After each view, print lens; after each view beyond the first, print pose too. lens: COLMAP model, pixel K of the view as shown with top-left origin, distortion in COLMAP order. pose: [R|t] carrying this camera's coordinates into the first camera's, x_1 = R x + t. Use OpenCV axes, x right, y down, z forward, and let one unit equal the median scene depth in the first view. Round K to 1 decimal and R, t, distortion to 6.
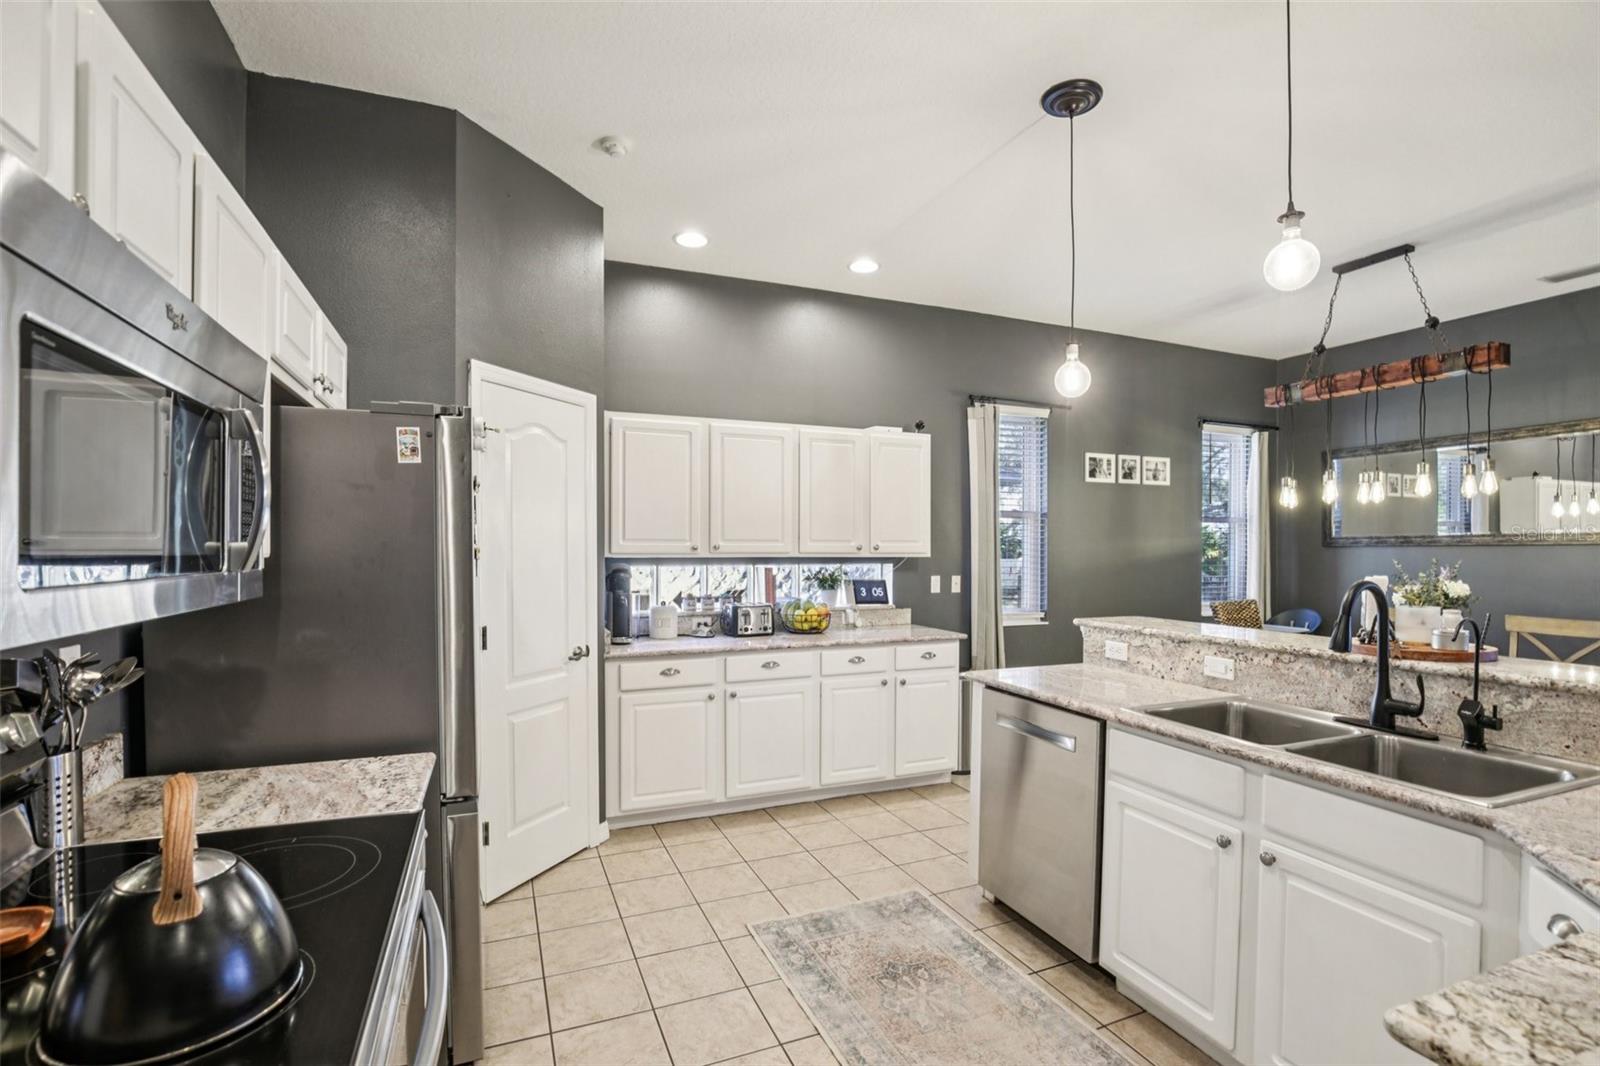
lens RADIAL K [[733.8, 0, 788.8], [0, 733.8, 544.3], [0, 0, 1]] dist [-0.029943, 0.003307]
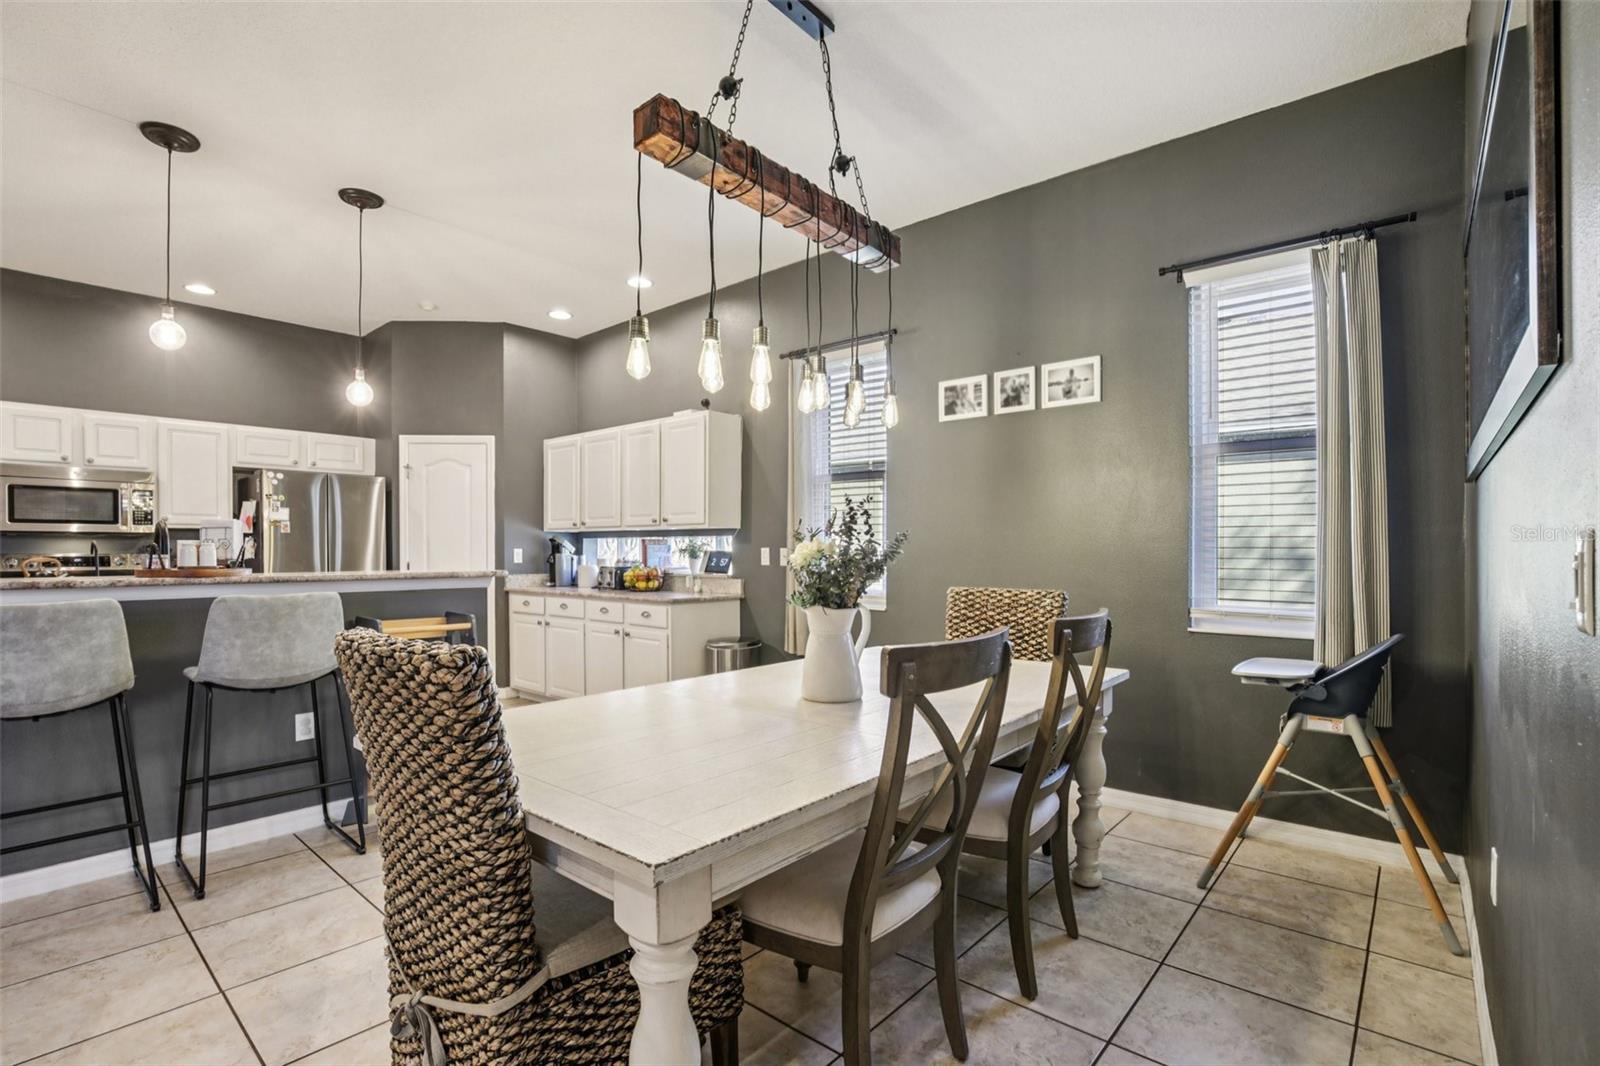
lens RADIAL K [[733.8, 0, 783.2], [0, 733.8, 546.8], [0, 0, 1]] dist [-0.029943, 0.003307]
pose [[0.452668, -0.004552, -0.891668, 1.301171], [0.004691, 0.999985, -0.002724, 0.053432], [0.891667, -0.002950, 0.452682, 0.693405]]
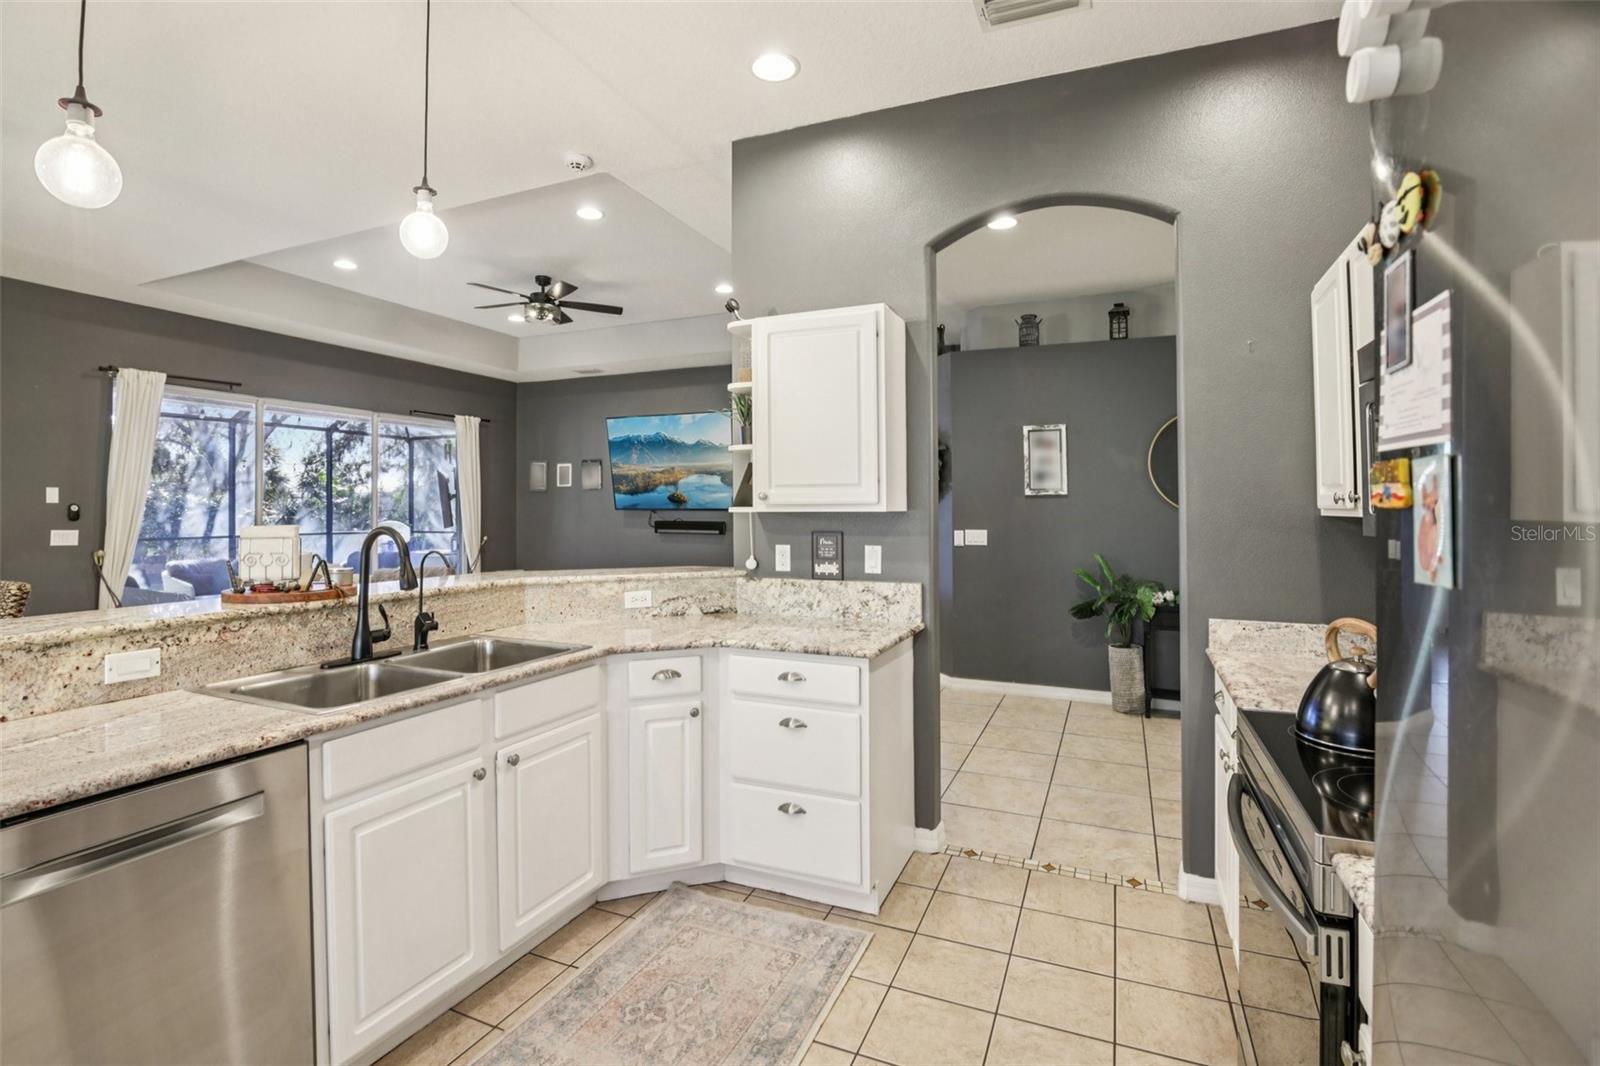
lens RADIAL K [[733.8, 0, 778.1], [0, 733.8, 508.2], [0, 0, 1]] dist [-0.029943, 0.003307]
pose [[-0.693957, 0.000607, 0.720016, -0.206383], [-0.005867, 0.999962, -0.006497, 0.010977], [-0.719992, -0.008733, -0.693927, 0.623177]]
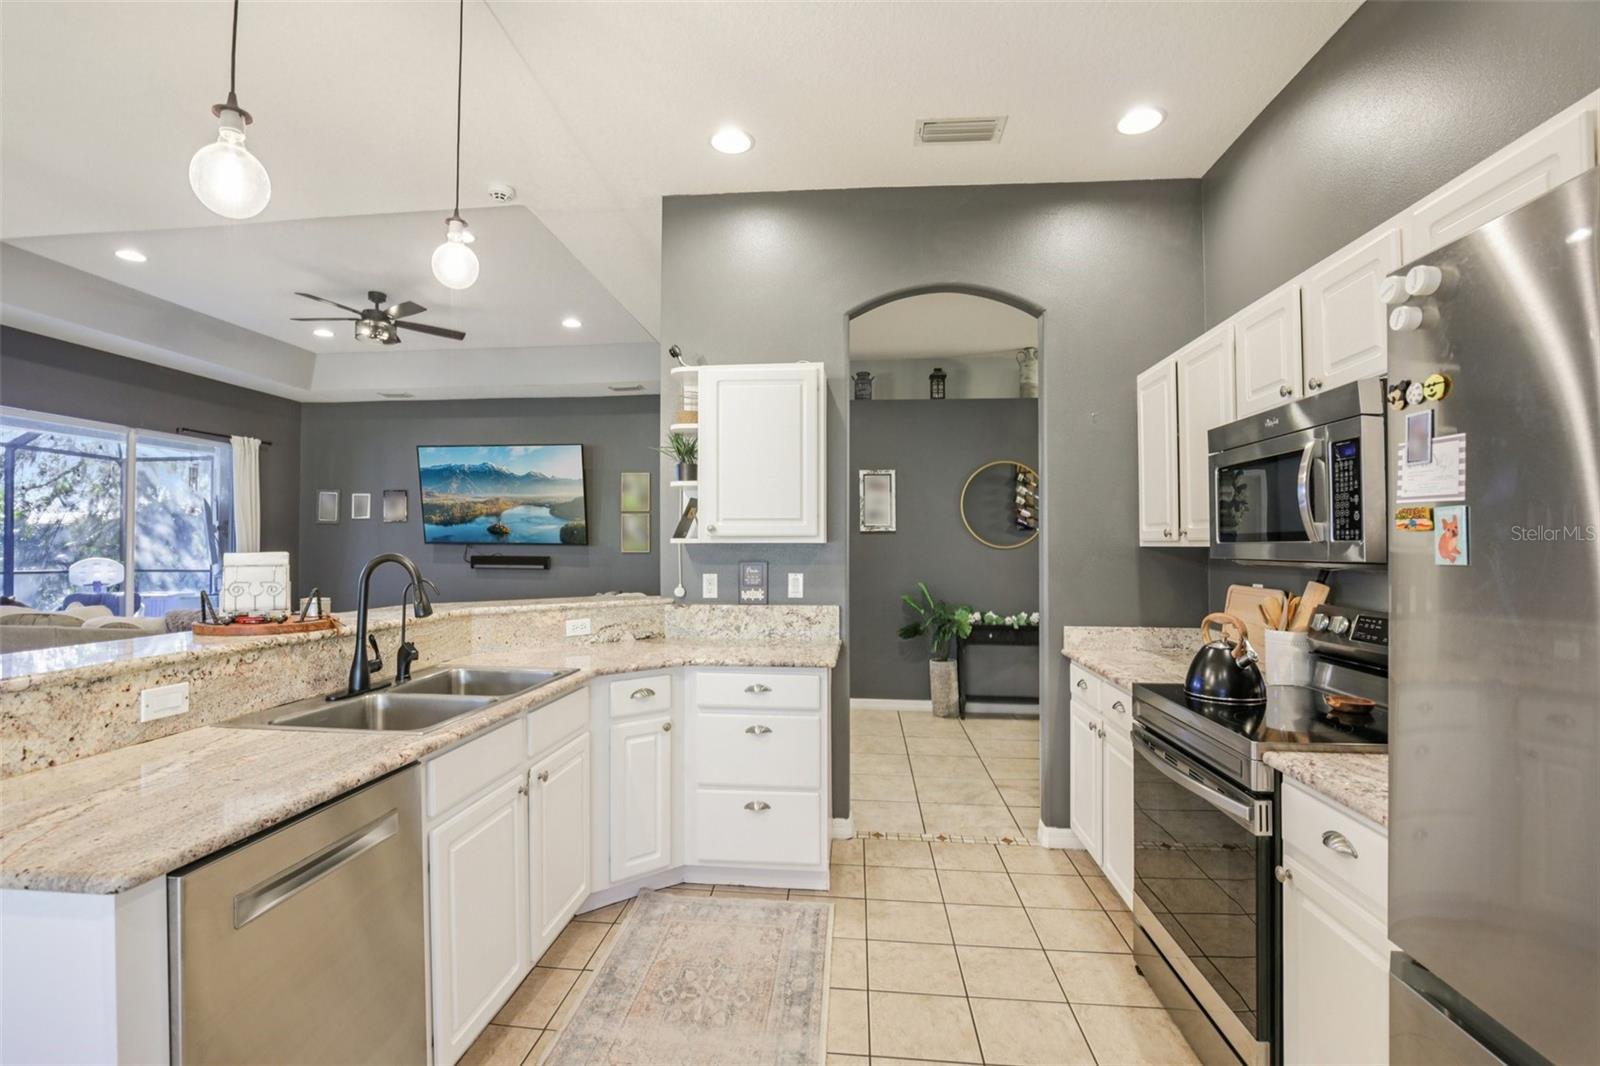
lens RADIAL K [[733.8, 0, 766.4], [0, 733.8, 537.2], [0, 0, 1]] dist [-0.029943, 0.003307]
pose [[-0.879176, 0.001477, 0.476495, -0.112124], [-0.008653, 0.999781, -0.019064, 0.018556], [-0.476418, -0.020883, -0.878971, 0.791168]]
